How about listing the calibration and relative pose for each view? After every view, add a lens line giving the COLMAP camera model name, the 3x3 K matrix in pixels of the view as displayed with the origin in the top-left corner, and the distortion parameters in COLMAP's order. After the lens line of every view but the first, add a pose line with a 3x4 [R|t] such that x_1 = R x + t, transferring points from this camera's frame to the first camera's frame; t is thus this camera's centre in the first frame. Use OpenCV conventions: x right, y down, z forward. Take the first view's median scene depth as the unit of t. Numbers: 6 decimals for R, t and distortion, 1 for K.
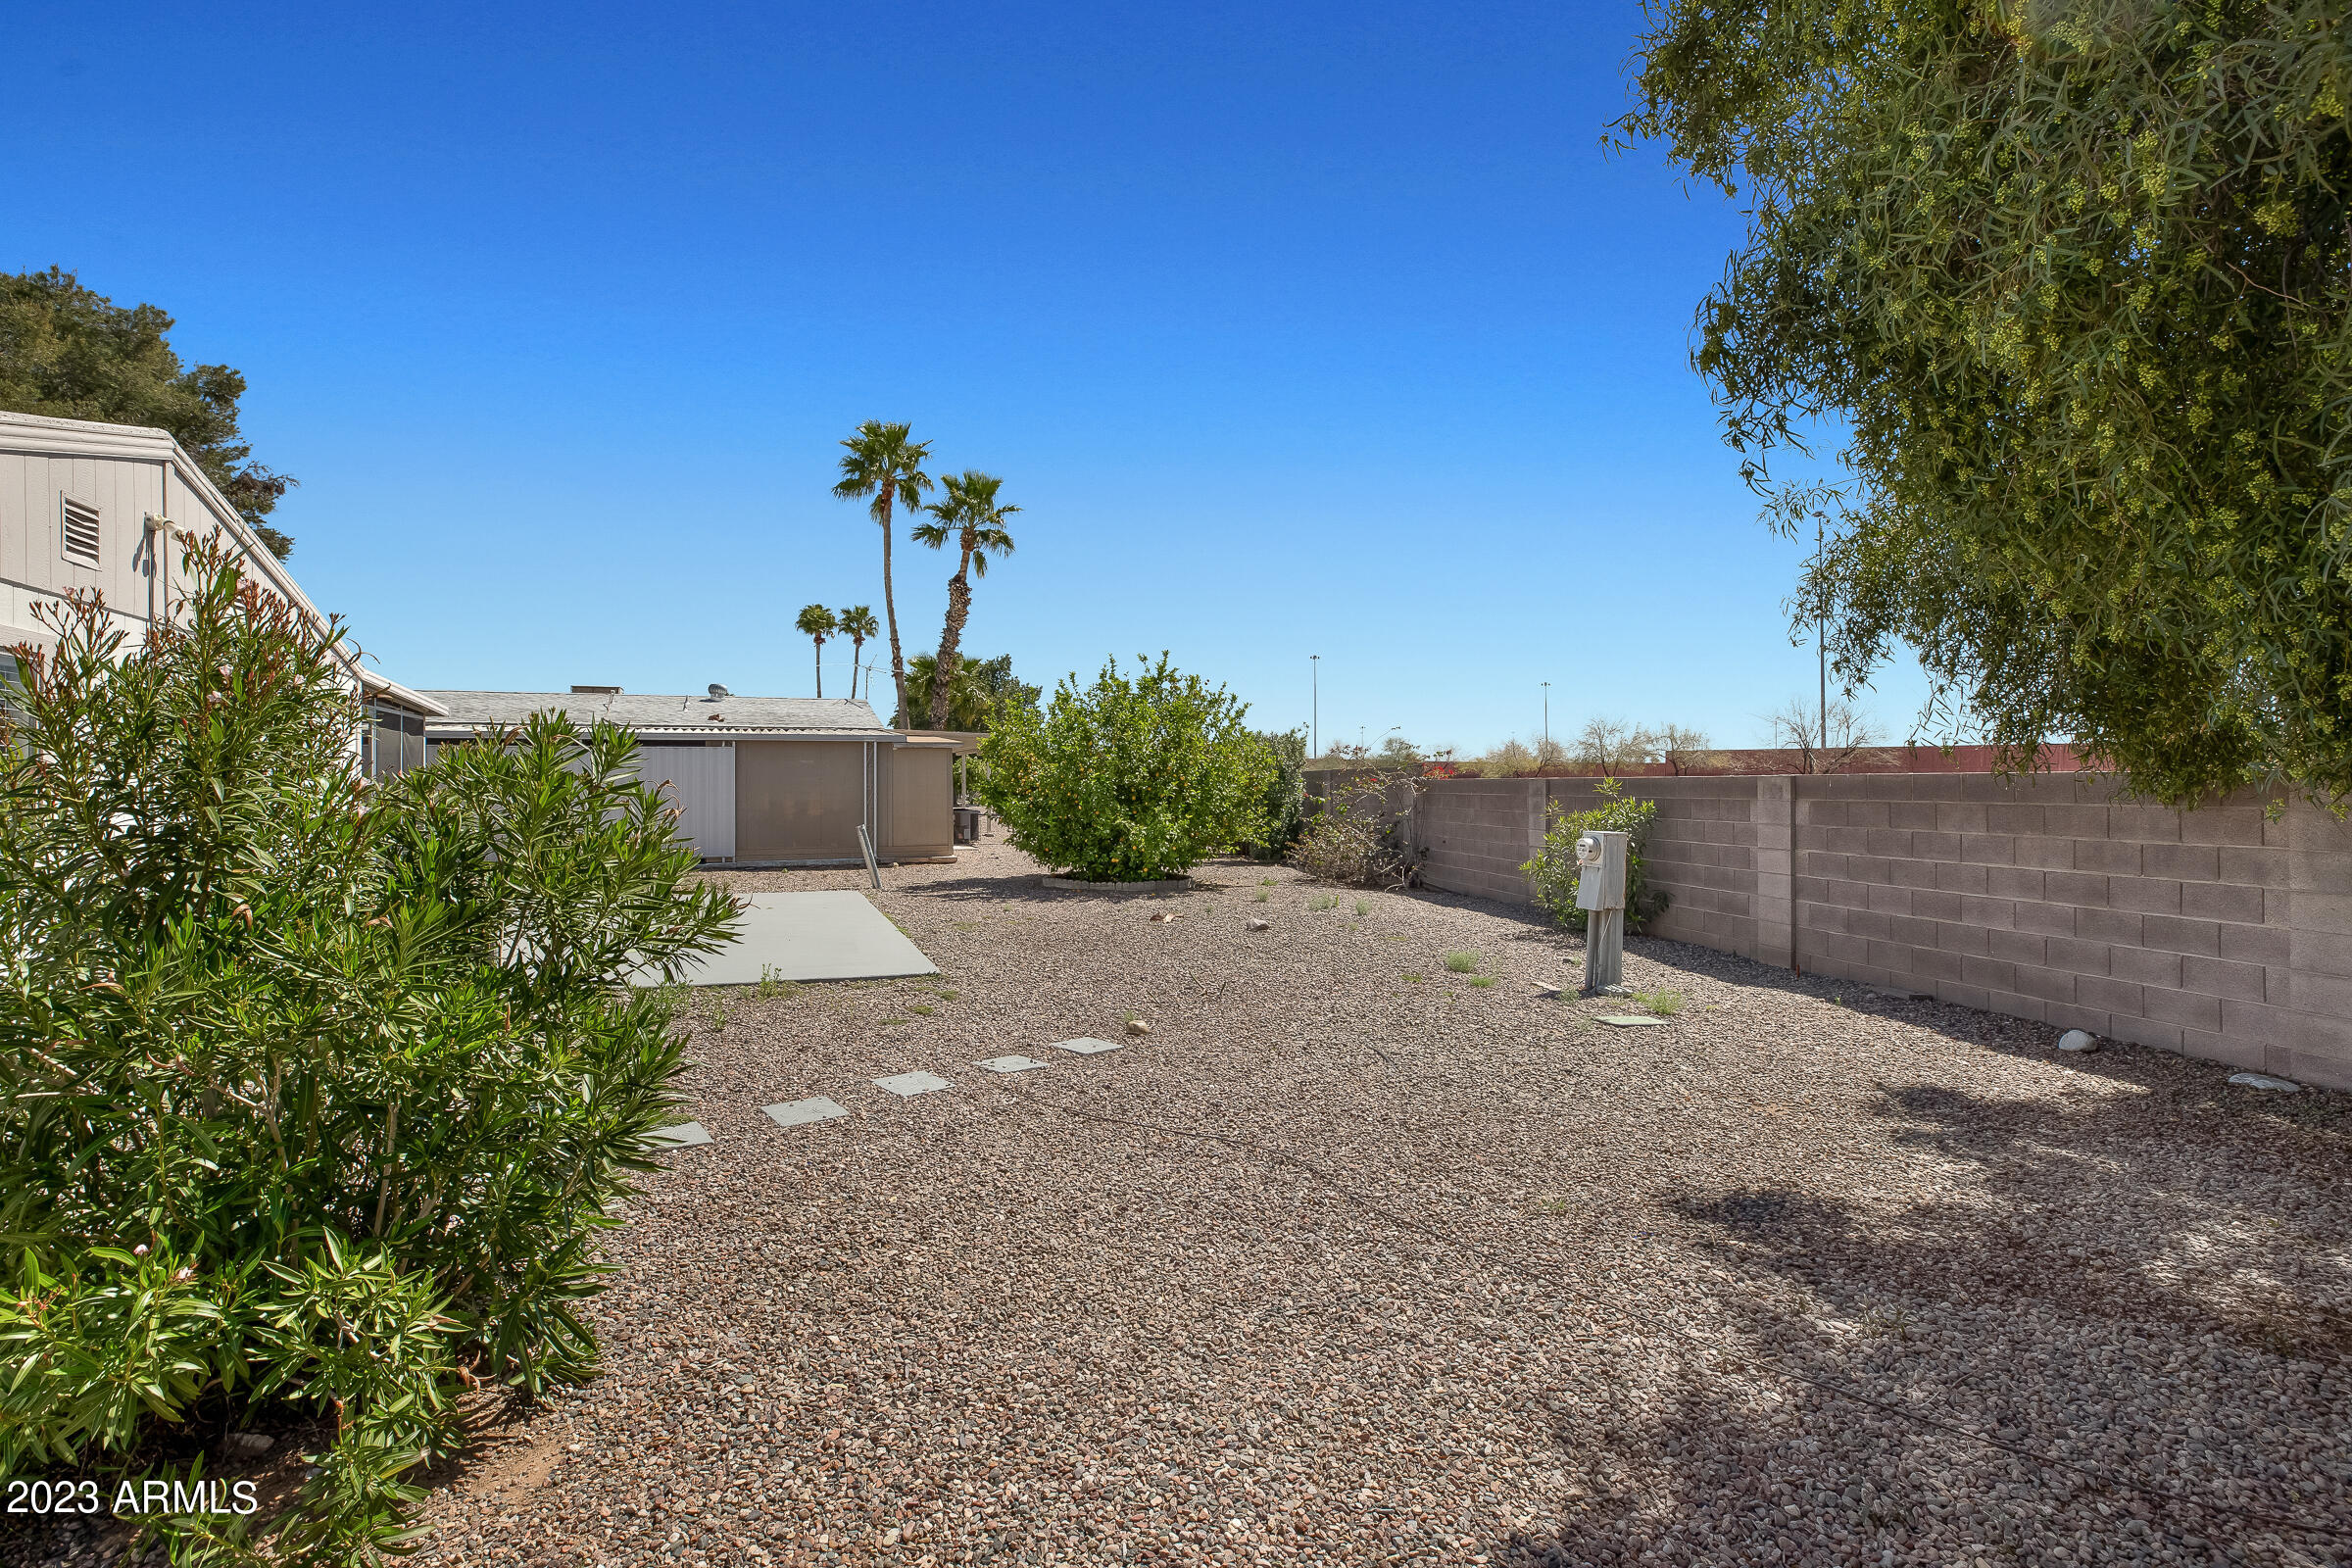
lens RADIAL K [[1098.1, 0, 1175.9], [0, 1098.1, 776.7], [0, 0, 1]] dist [-0.025662, 0.000193]
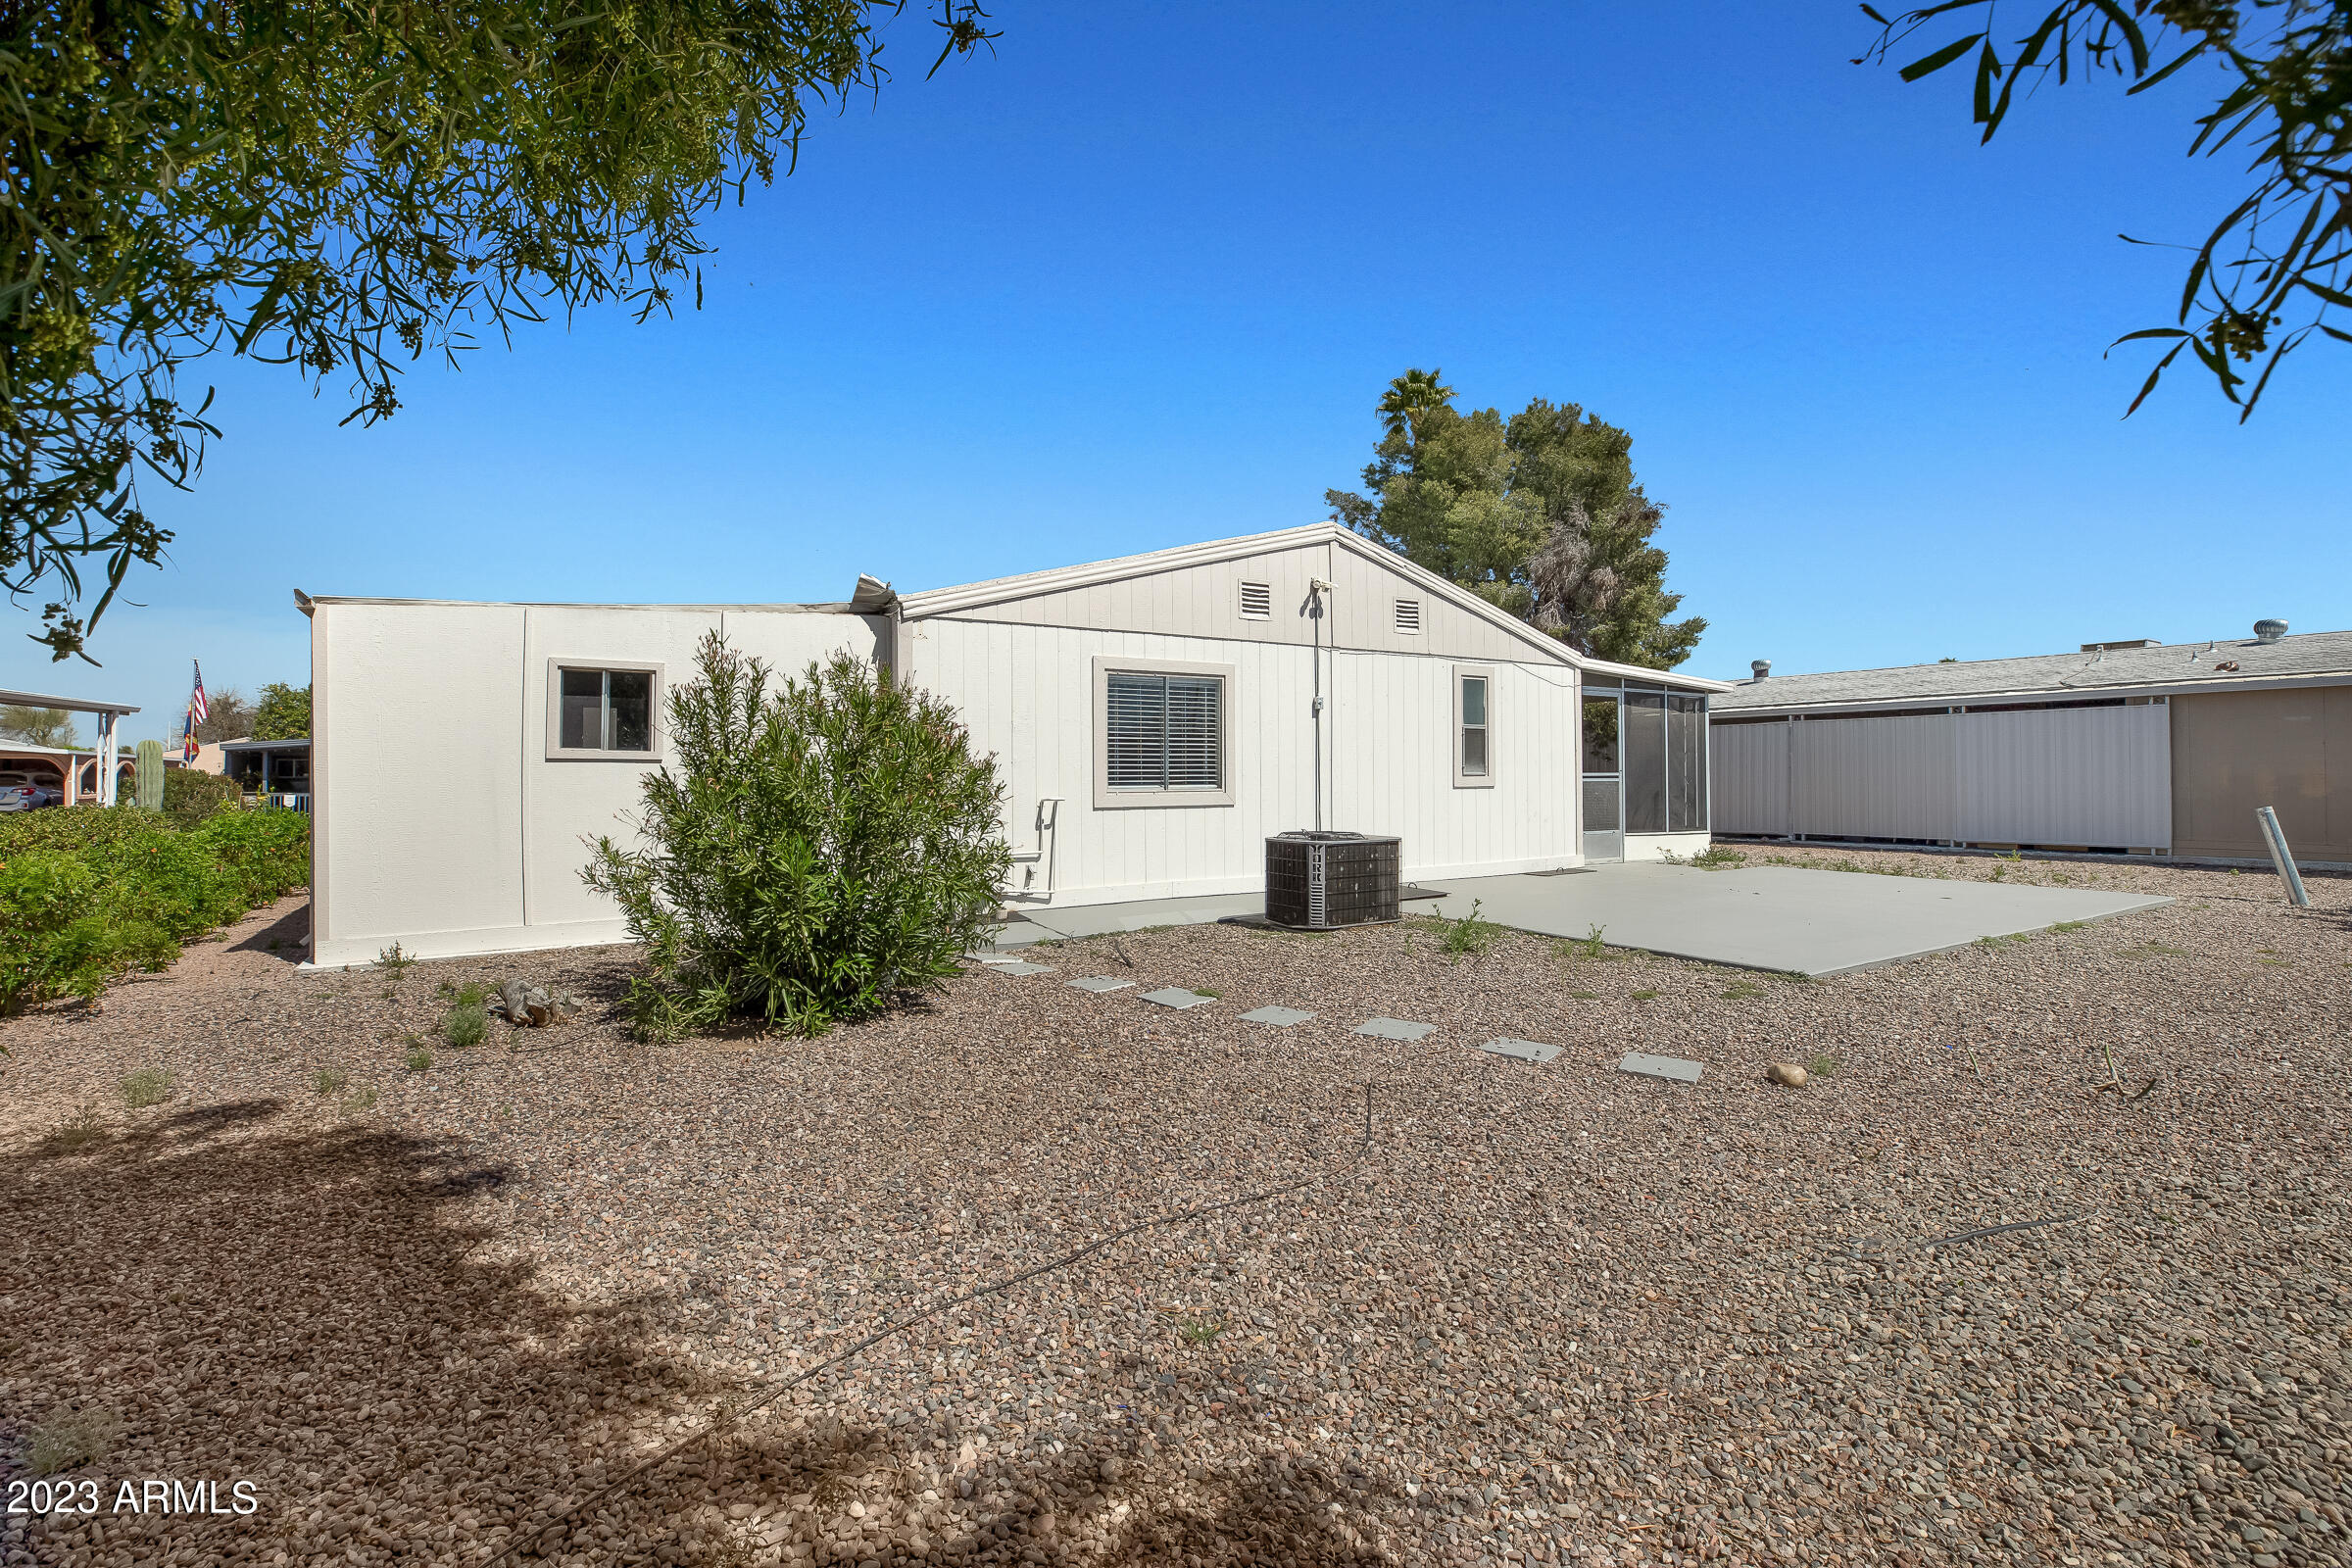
lens RADIAL K [[1098.1, 0, 1175.9], [0, 1098.1, 776.7], [0, 0, 1]] dist [-0.025662, 0.000193]
pose [[0.154522, 0.001451, -0.987988, 0.331839], [0.009059, 0.999955, 0.002885, 0.021893], [0.987948, -0.009396, 0.154502, 0.302076]]
